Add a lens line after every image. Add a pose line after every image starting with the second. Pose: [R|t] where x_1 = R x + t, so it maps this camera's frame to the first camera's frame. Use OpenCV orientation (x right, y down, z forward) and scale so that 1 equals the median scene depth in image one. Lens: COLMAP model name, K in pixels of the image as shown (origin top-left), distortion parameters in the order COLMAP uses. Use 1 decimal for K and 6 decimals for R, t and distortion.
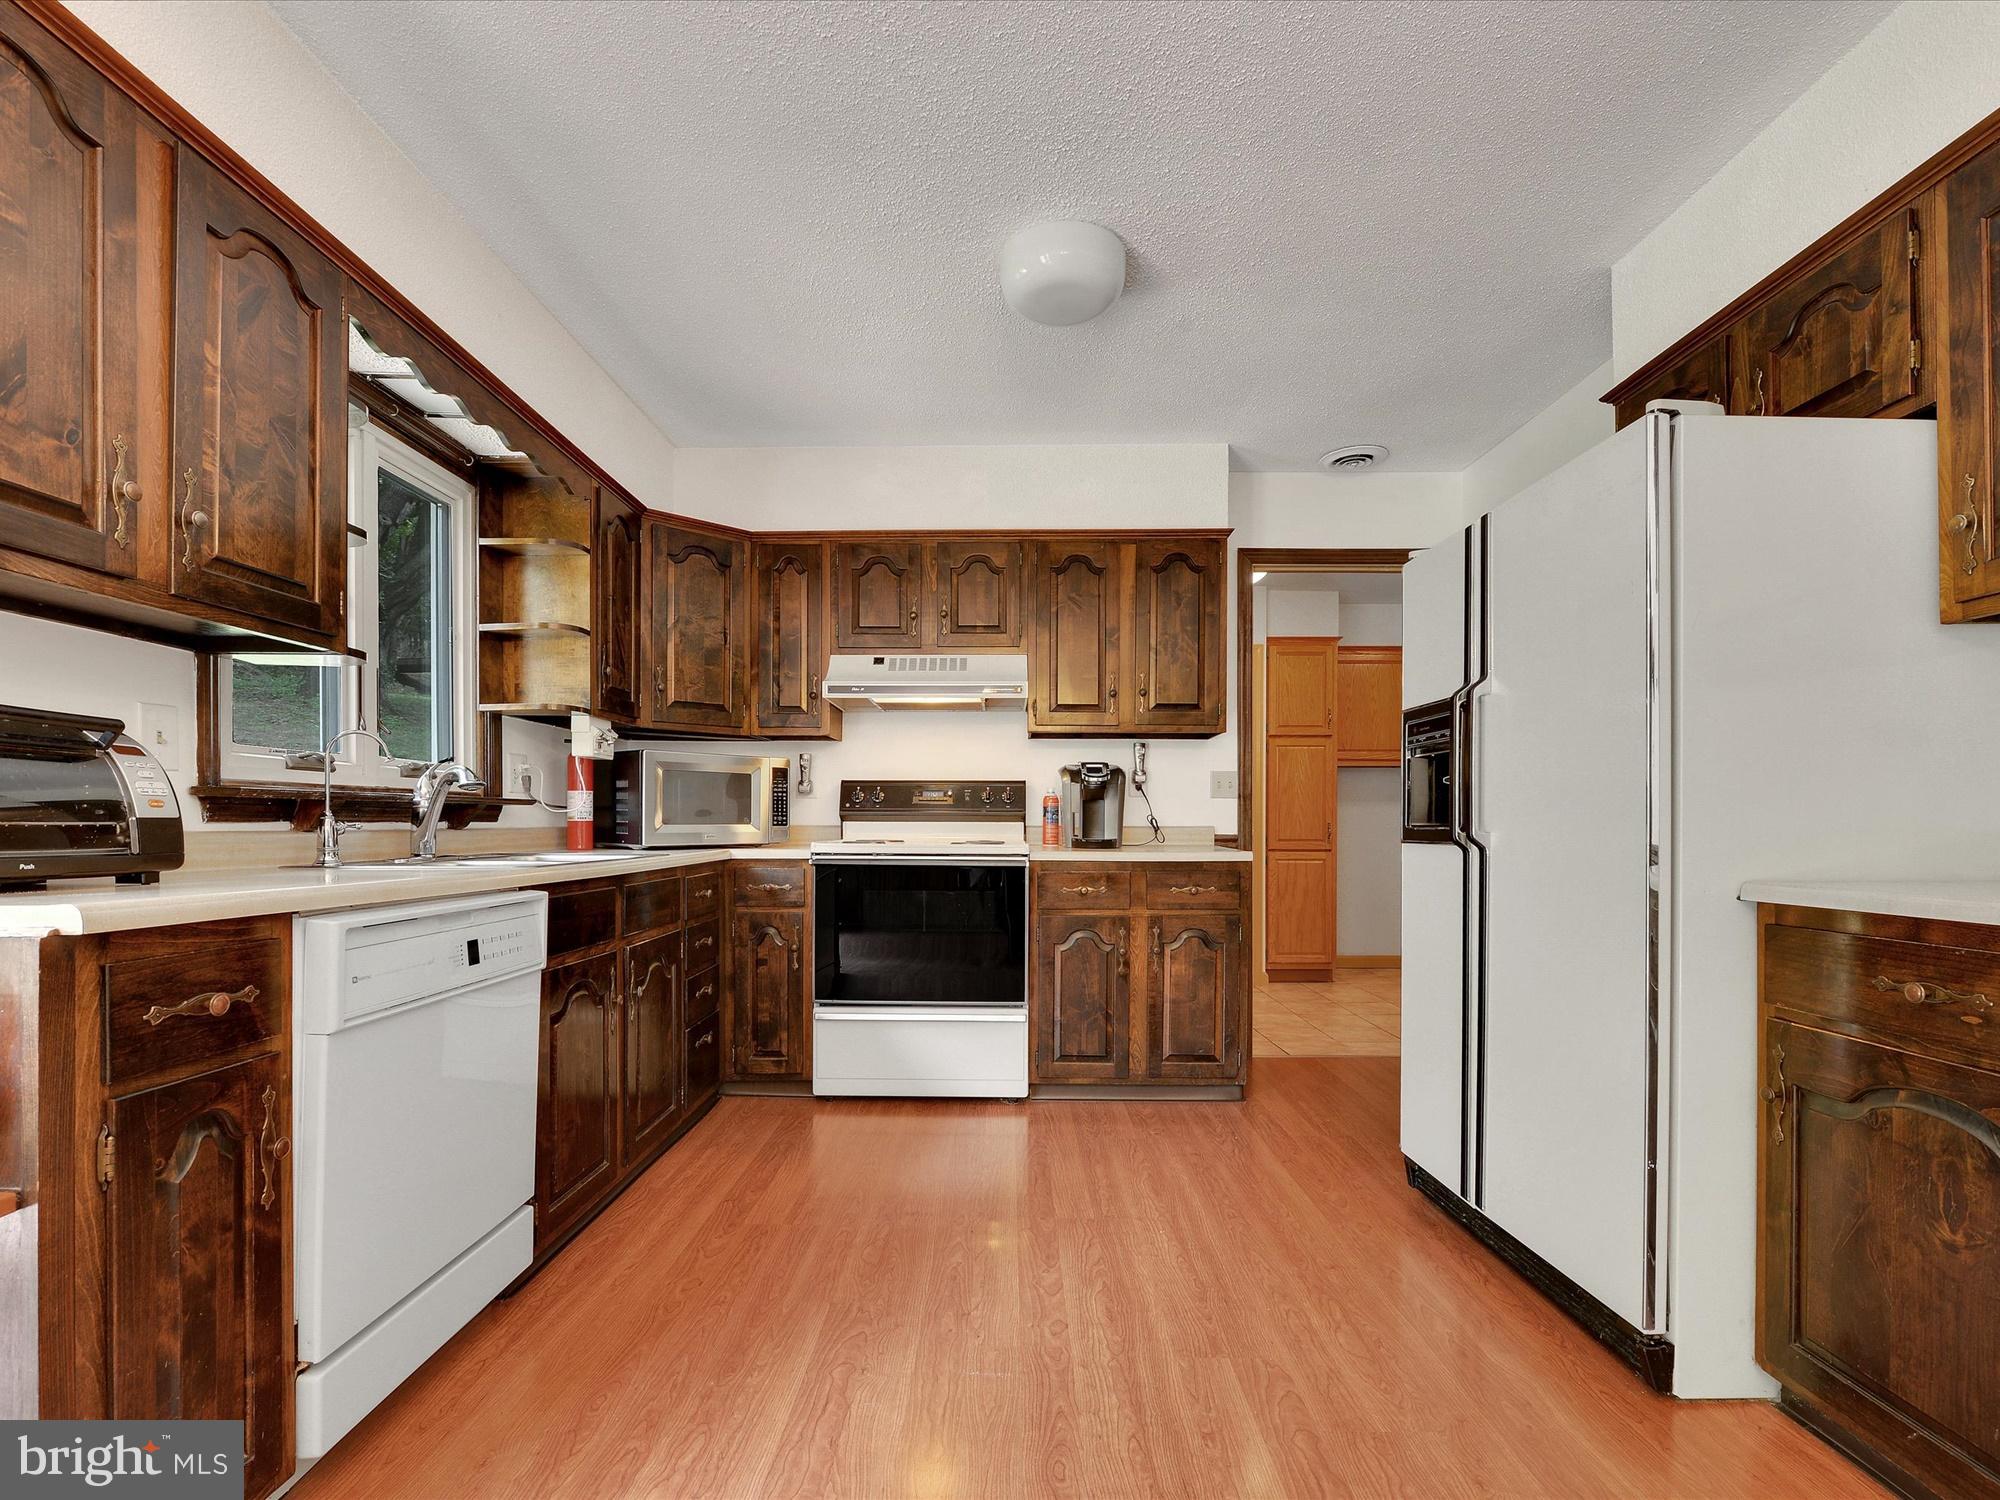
lens RADIAL K [[933.4, 0, 1004.4], [0, 933.4, 823.1], [0, 0, 1]] dist [-0.005828, -0.000647]
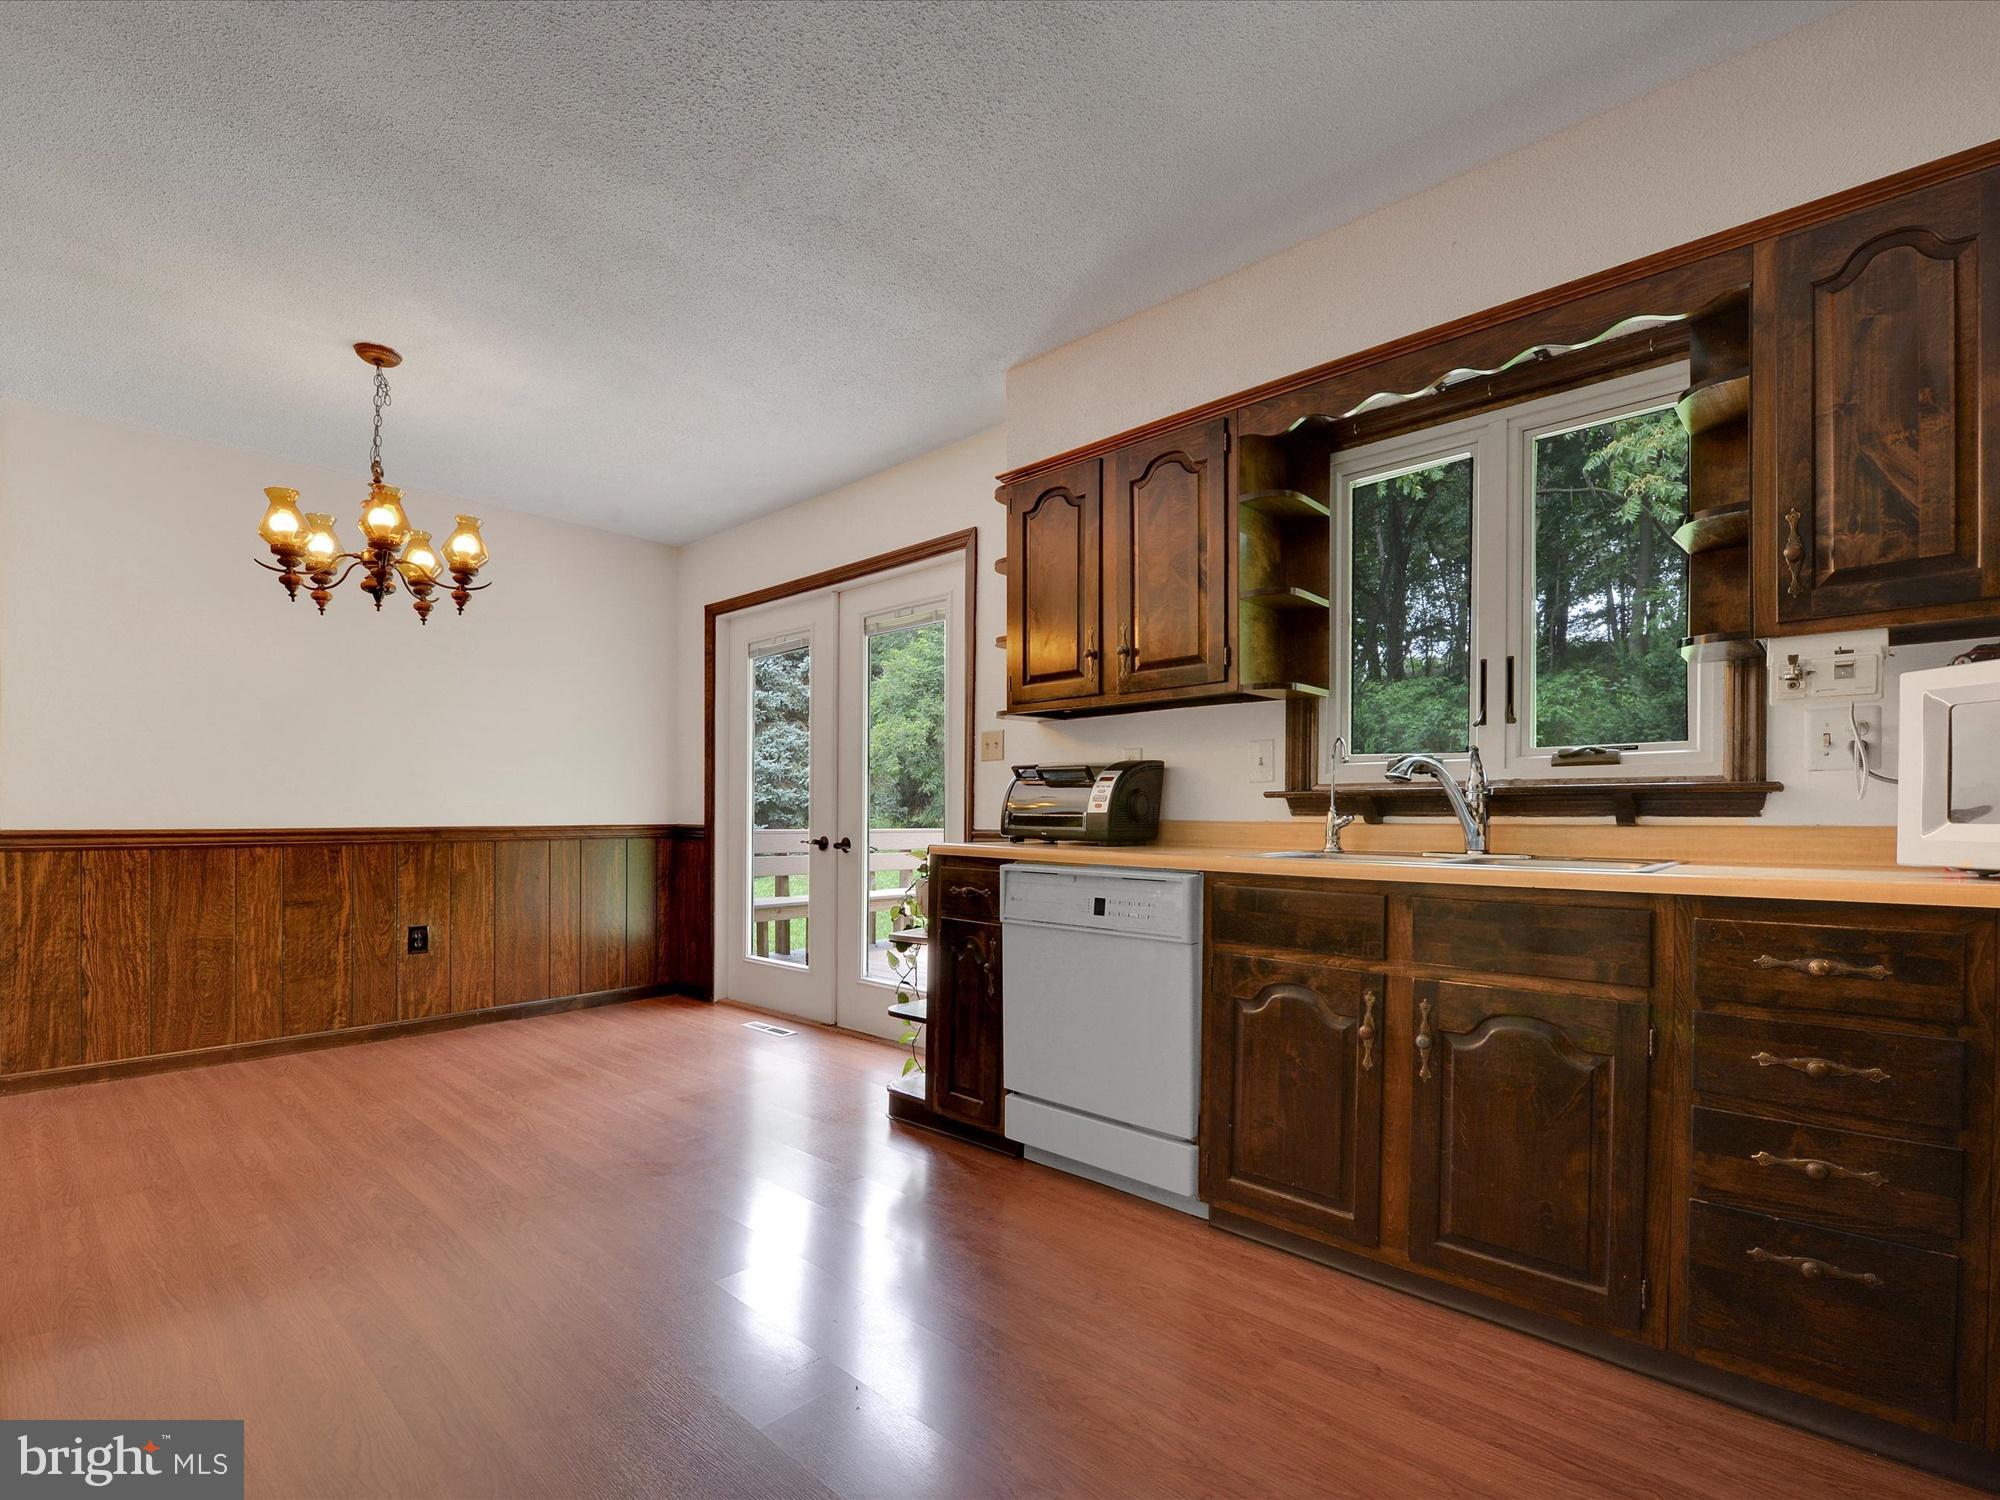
lens RADIAL K [[947.2, 0, 1002.6], [0, 947.2, 814.3], [0, 0, 1]] dist [-0.001052, -0.000182]
pose [[-0.678442, -0.001022, -0.734653, 0.303456], [-0.003134, 0.999994, 0.001503, -0.002222], [0.734647, 0.003322, -0.678442, 0.957392]]
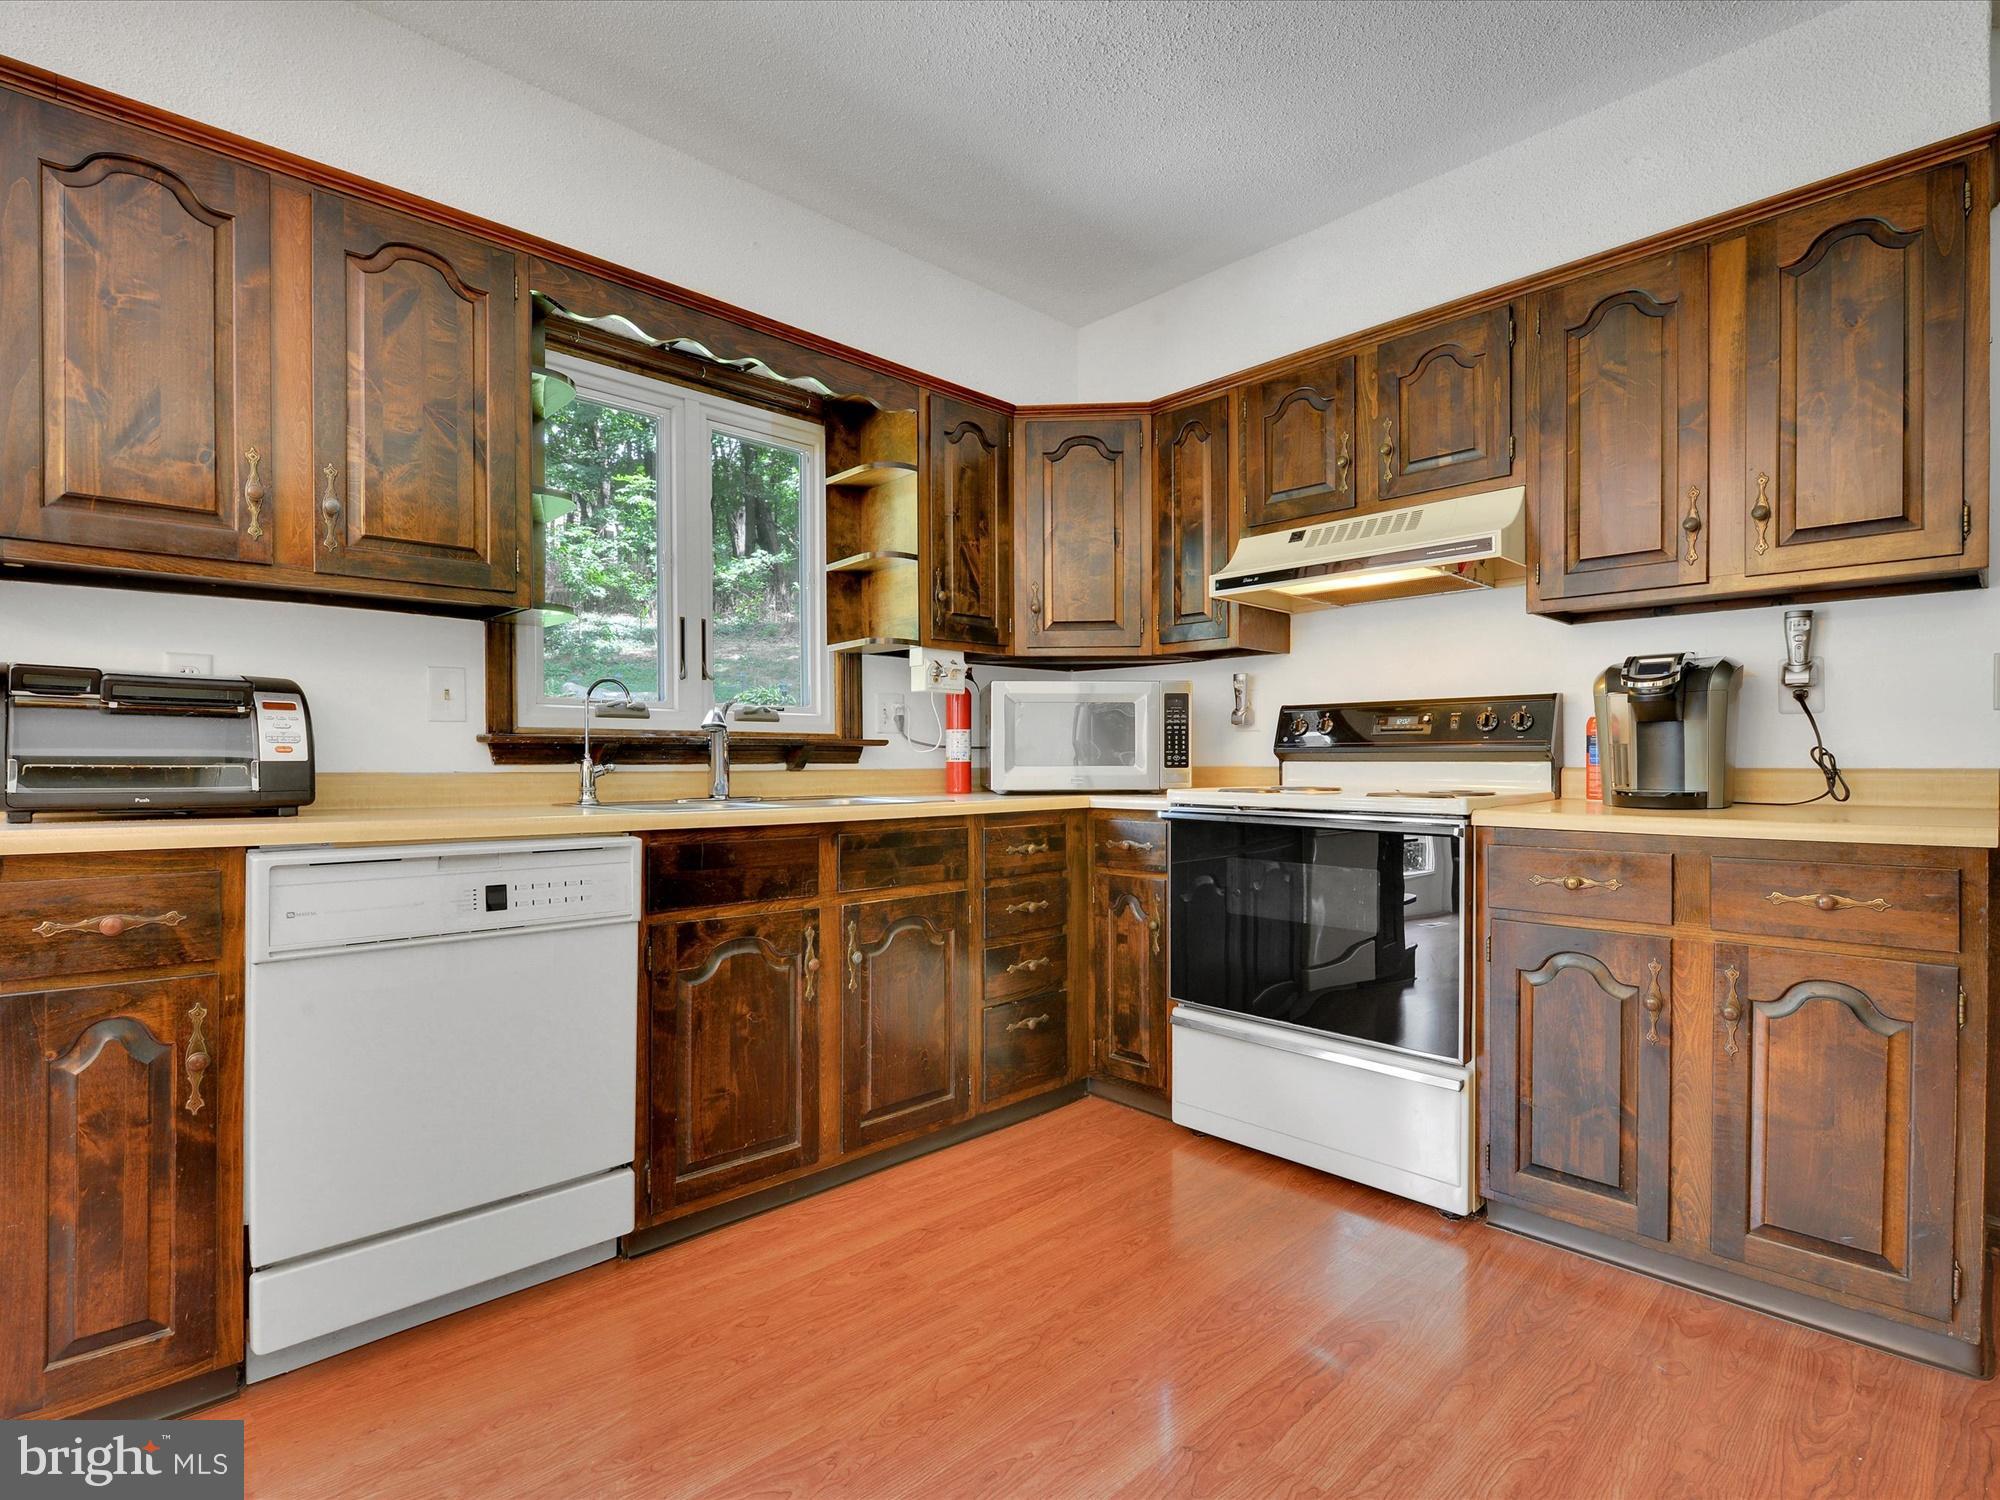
lens RADIAL K [[988.2, 0, 967.7], [0, 988.2, 767.0], [0, 0, 1]] dist [-0.009609, 0.000141]
pose [[0.690507, 0.000983, -0.723325, 0.264244], [0.001835, 0.999993, 0.003111, -0.000333], [0.723324, -0.003476, 0.690500, 0.329240]]
